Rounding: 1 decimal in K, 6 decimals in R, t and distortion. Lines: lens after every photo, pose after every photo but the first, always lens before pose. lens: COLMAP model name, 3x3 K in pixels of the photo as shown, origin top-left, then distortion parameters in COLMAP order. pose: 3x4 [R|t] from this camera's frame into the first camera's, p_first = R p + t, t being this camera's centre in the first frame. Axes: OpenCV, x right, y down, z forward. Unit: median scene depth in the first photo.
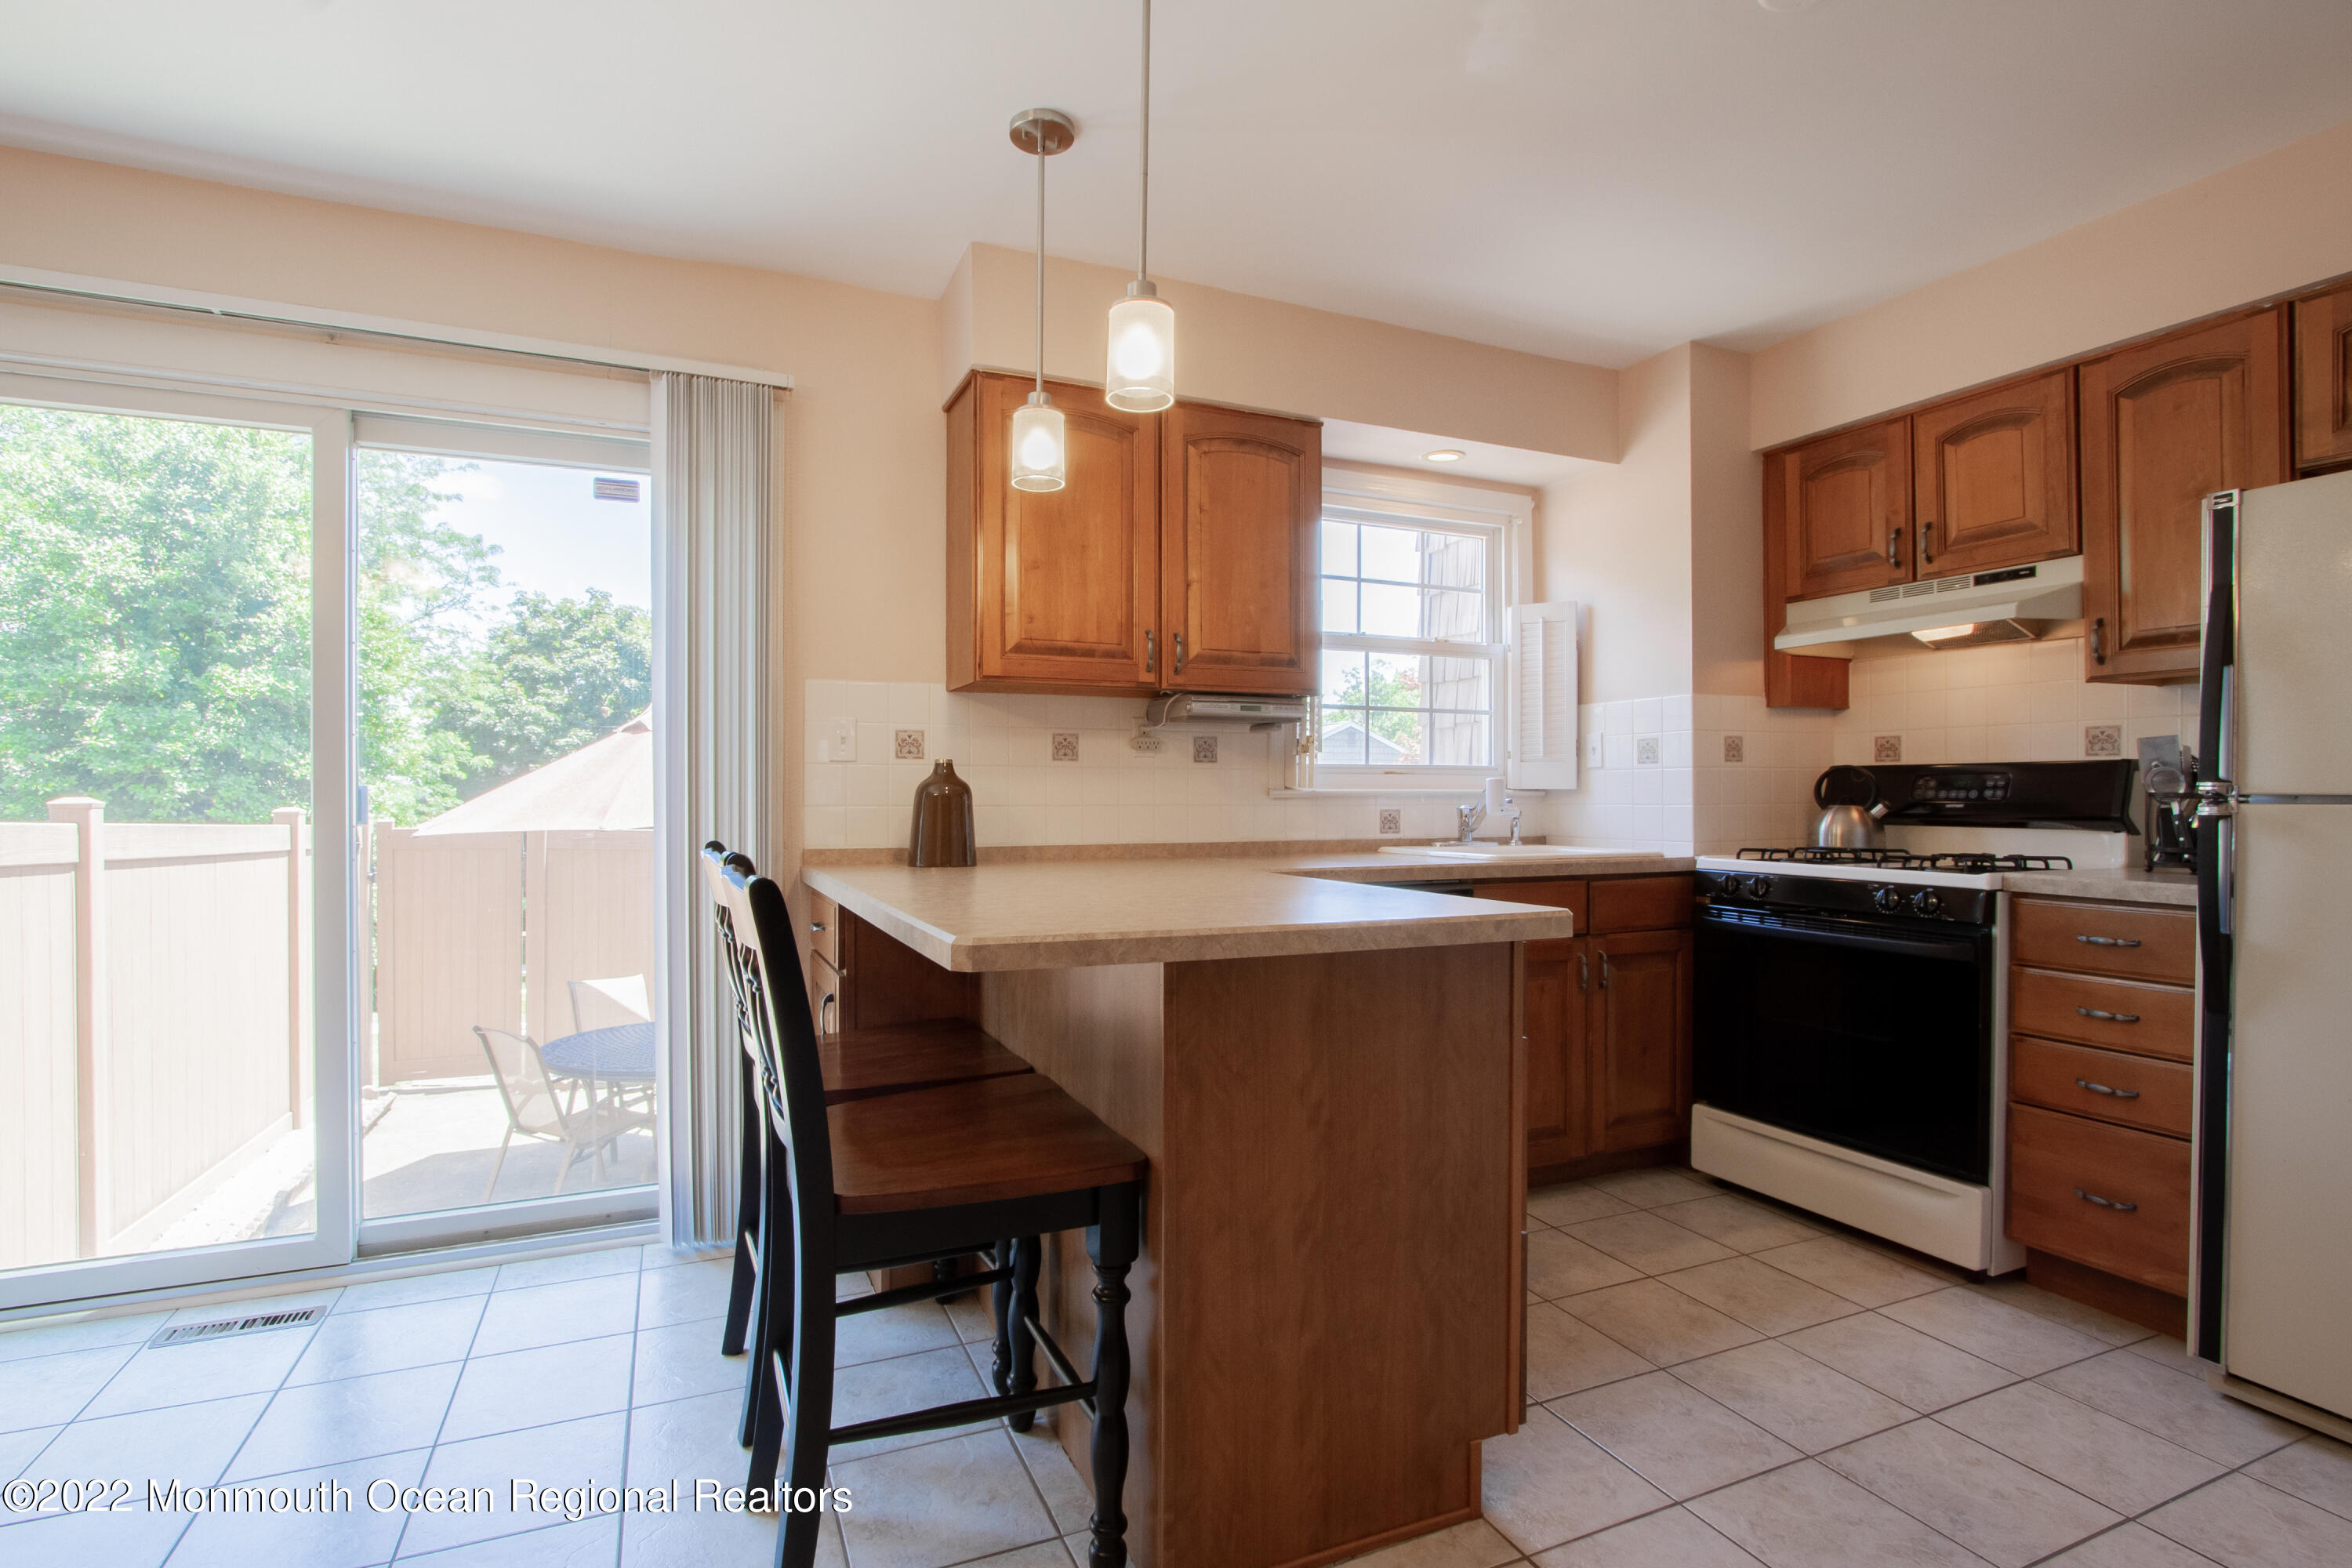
lens RADIAL K [[1091.3, 0, 1133.7], [0, 1091.3, 807.0], [0, 0, 1]] dist [-0.021465, -0.000523]
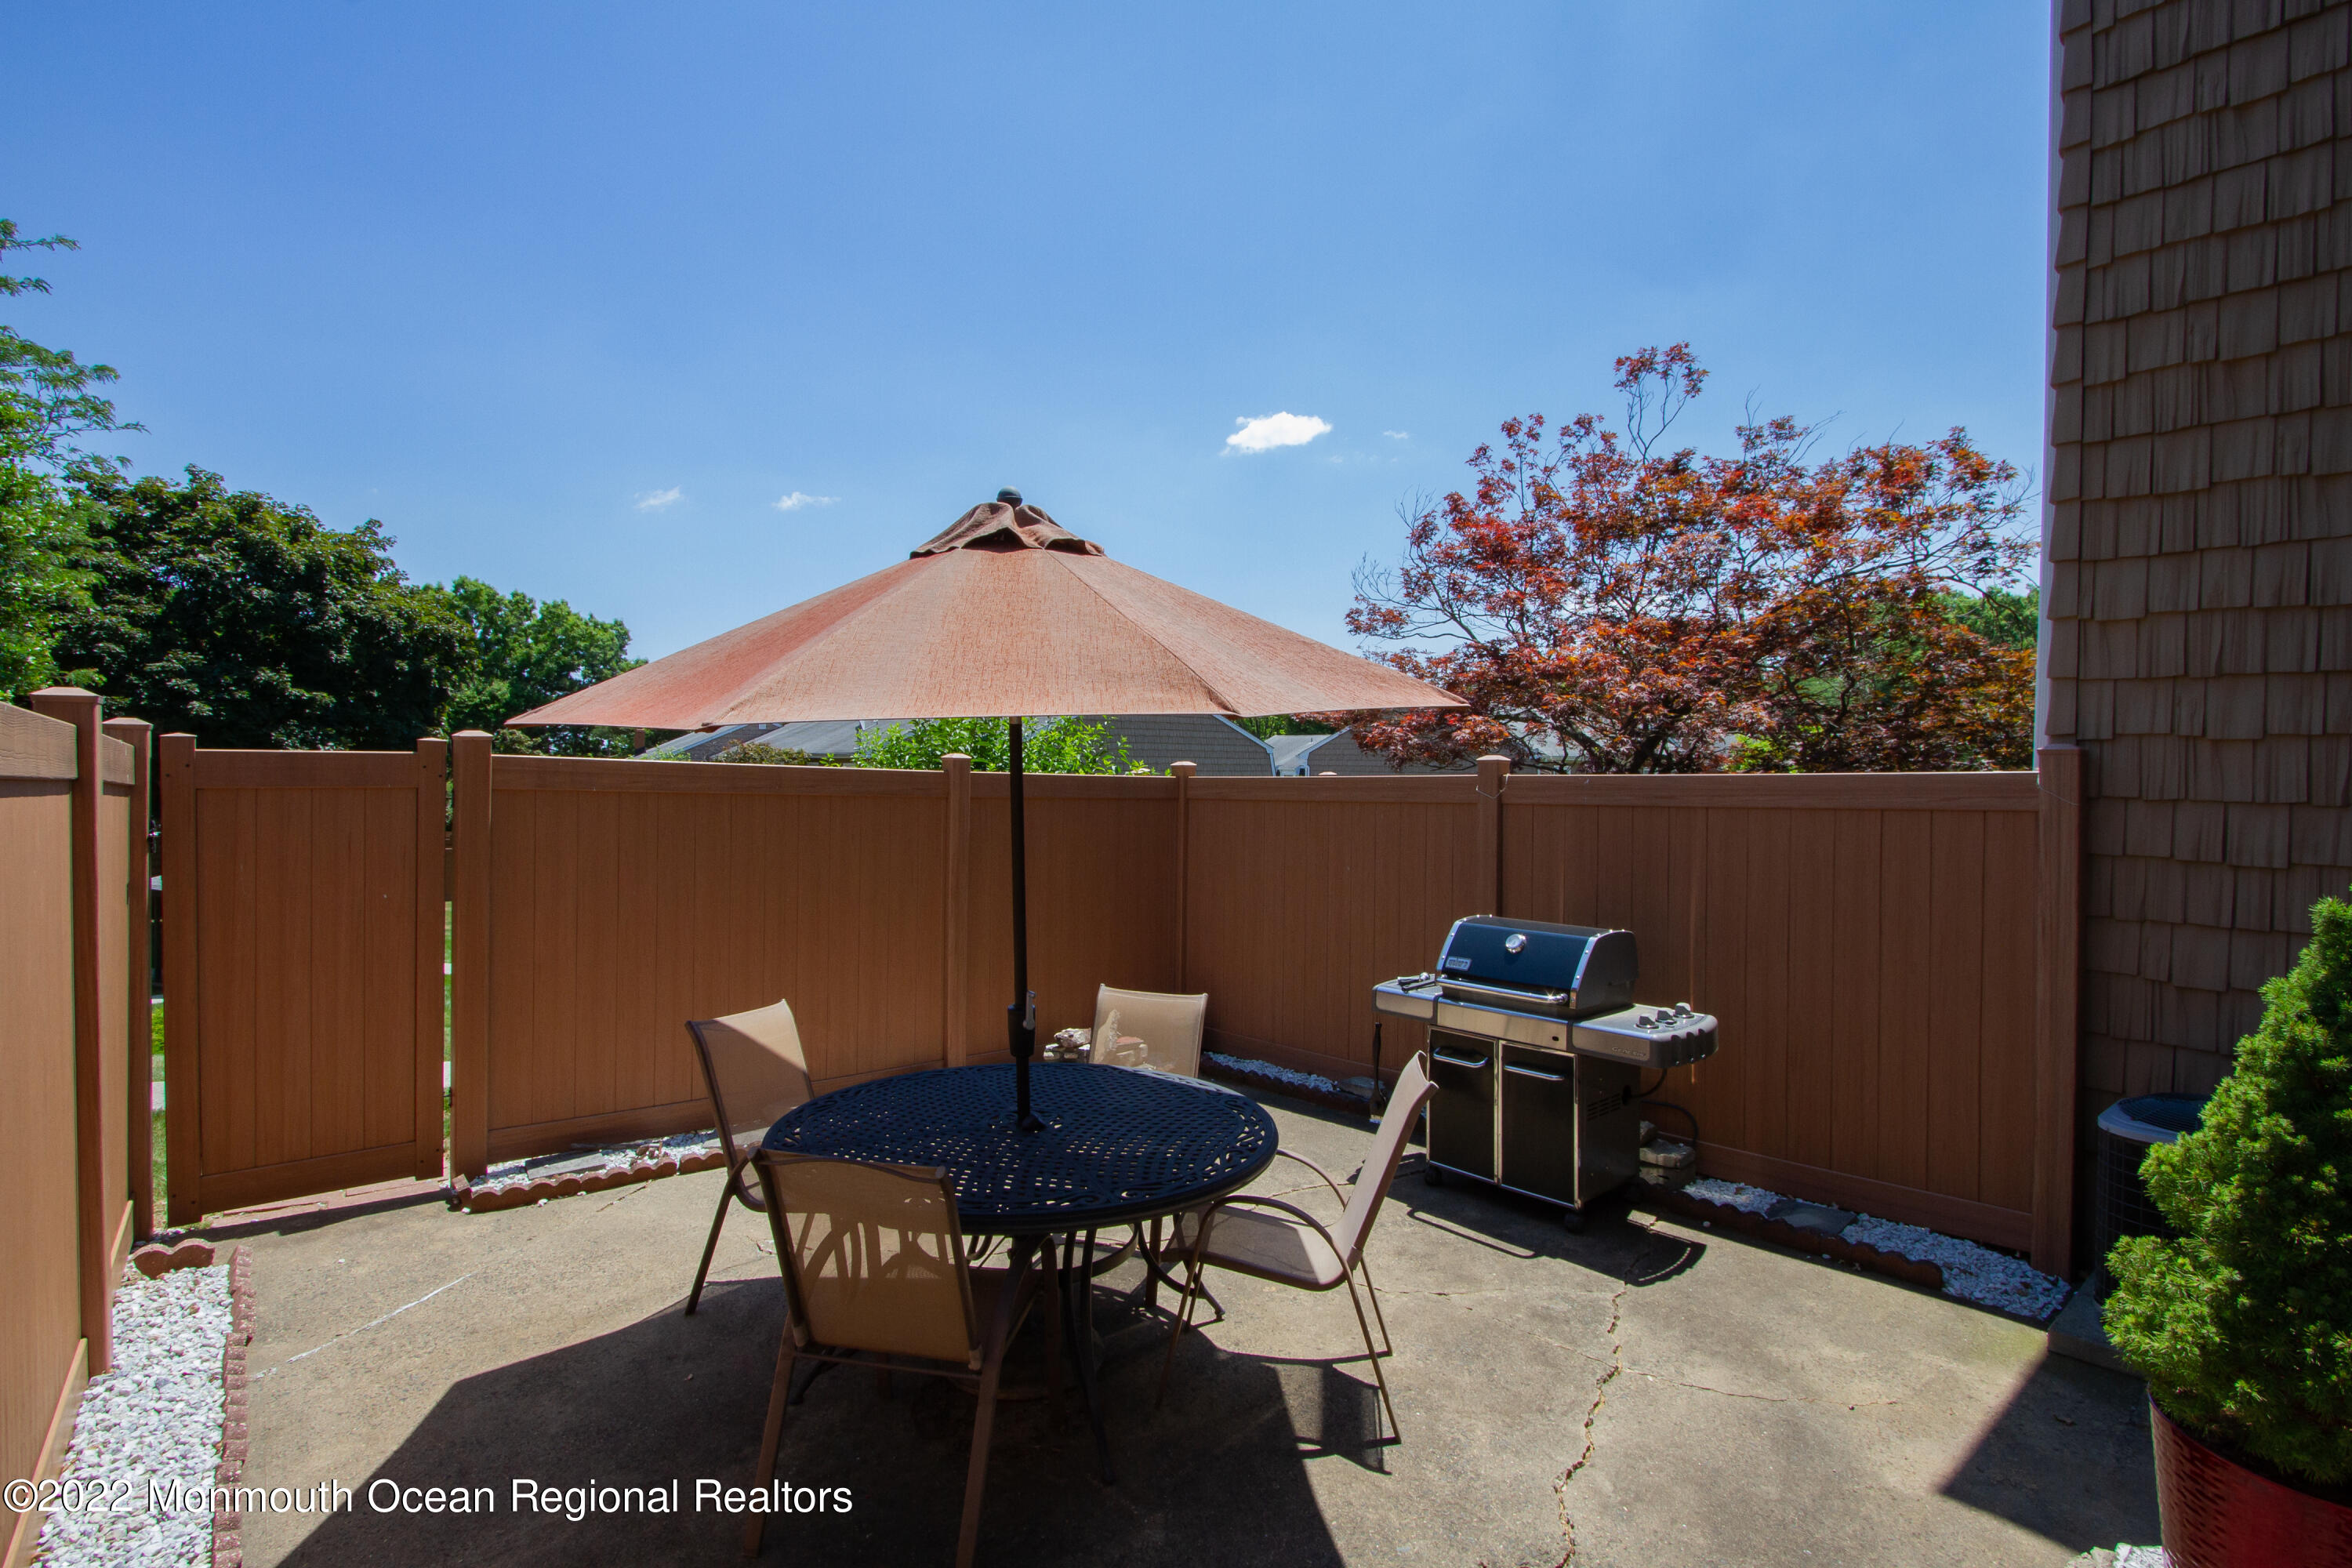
lens RADIAL K [[1087.2, 0, 1173.5], [0, 1087.2, 795.9], [0, 0, 1]] dist [-0.016548, 0.000554]
pose [[0.950377, 0.001493, 0.311096, -0.087039], [-0.008943, 0.999706, 0.022523, 0.005875], [-0.310971, -0.024188, 0.950112, 0.076343]]
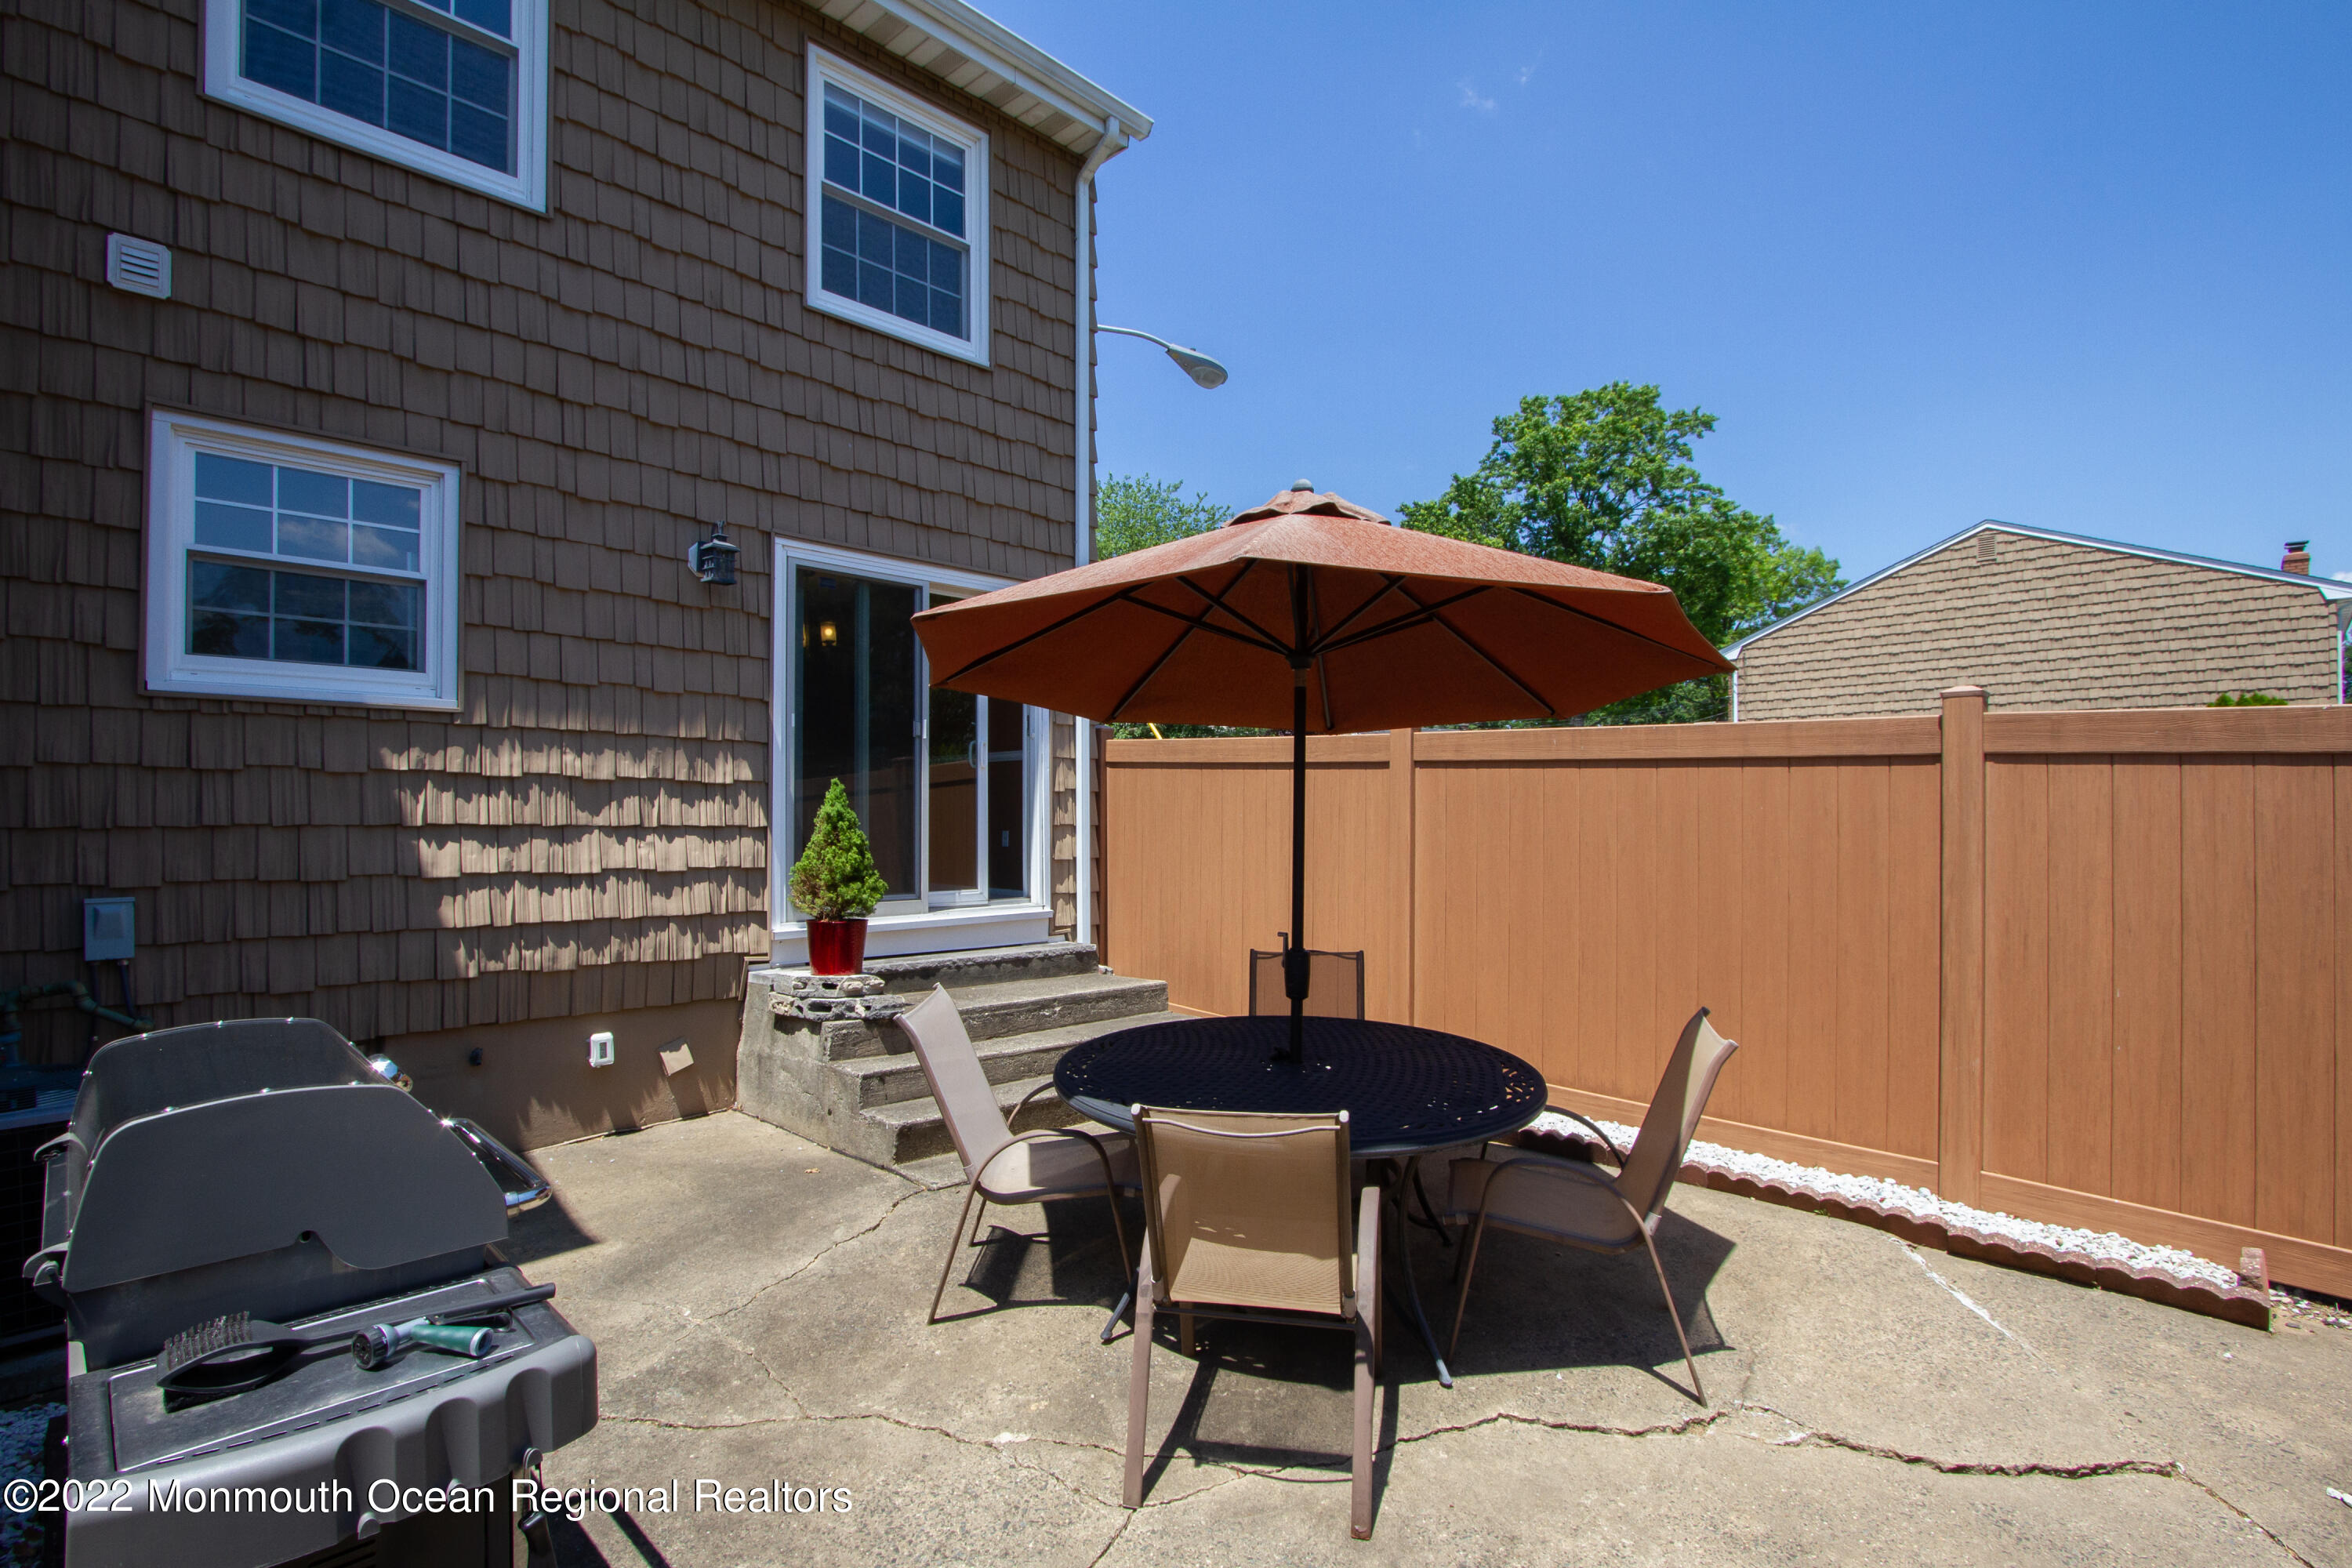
lens RADIAL K [[1091.3, 0, 1133.7], [0, 1091.3, 807.0], [0, 0, 1]] dist [-0.021465, -0.000523]
pose [[-0.929243, -0.003527, -0.369453, -0.024711], [-0.002543, 0.999992, -0.003152, 0.012808], [0.369461, -0.001990, -0.929244, 0.242060]]
